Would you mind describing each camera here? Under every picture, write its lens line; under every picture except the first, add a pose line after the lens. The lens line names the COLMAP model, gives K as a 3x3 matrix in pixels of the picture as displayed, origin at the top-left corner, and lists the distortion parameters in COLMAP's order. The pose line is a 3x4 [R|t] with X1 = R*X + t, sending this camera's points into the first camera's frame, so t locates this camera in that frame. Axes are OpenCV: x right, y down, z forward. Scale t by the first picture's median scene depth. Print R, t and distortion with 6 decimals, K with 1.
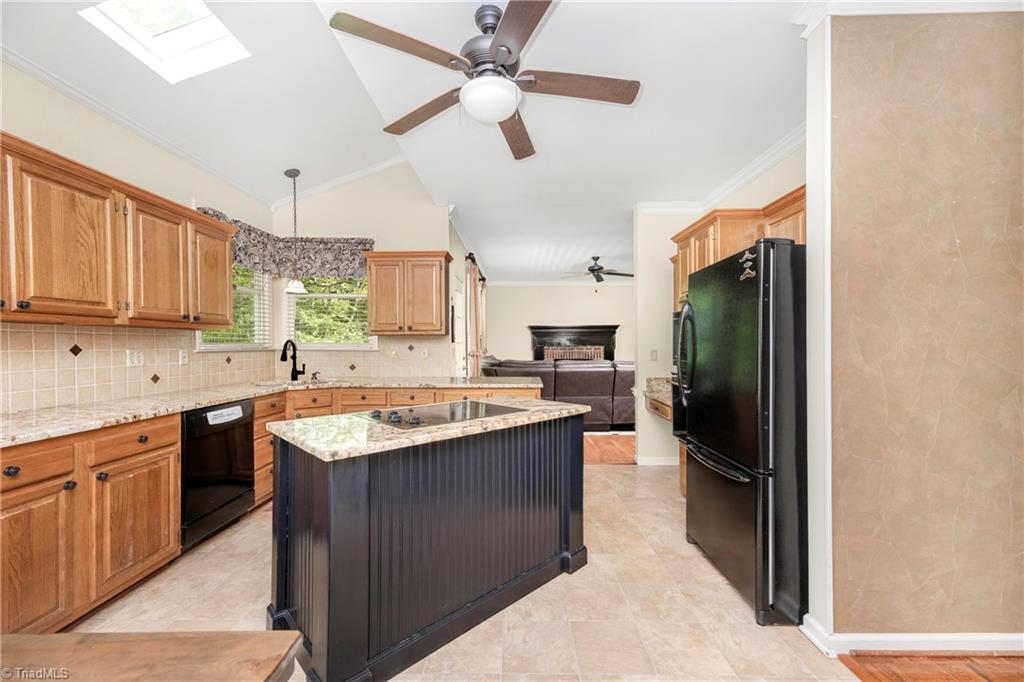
lens RADIAL K [[414.6, 0, 504.2], [0, 414.6, 345.2], [0, 0, 1]] dist [0.009074, -0.000949]
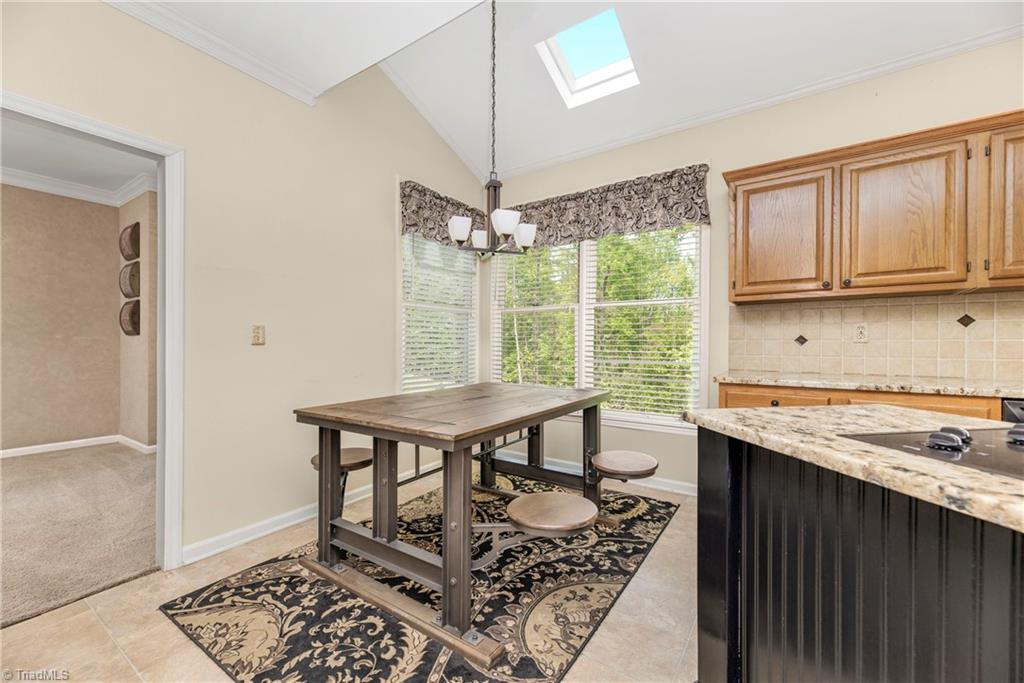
lens RADIAL K [[414.6, 0, 517.8], [0, 414.6, 344.2], [0, 0, 1]] dist [0.009074, -0.000949]
pose [[-0.539981, 0.005128, -0.841662, 0.298805], [-0.001018, 0.999977, 0.006746, 0.059141], [0.841677, 0.004499, -0.539963, 0.659049]]
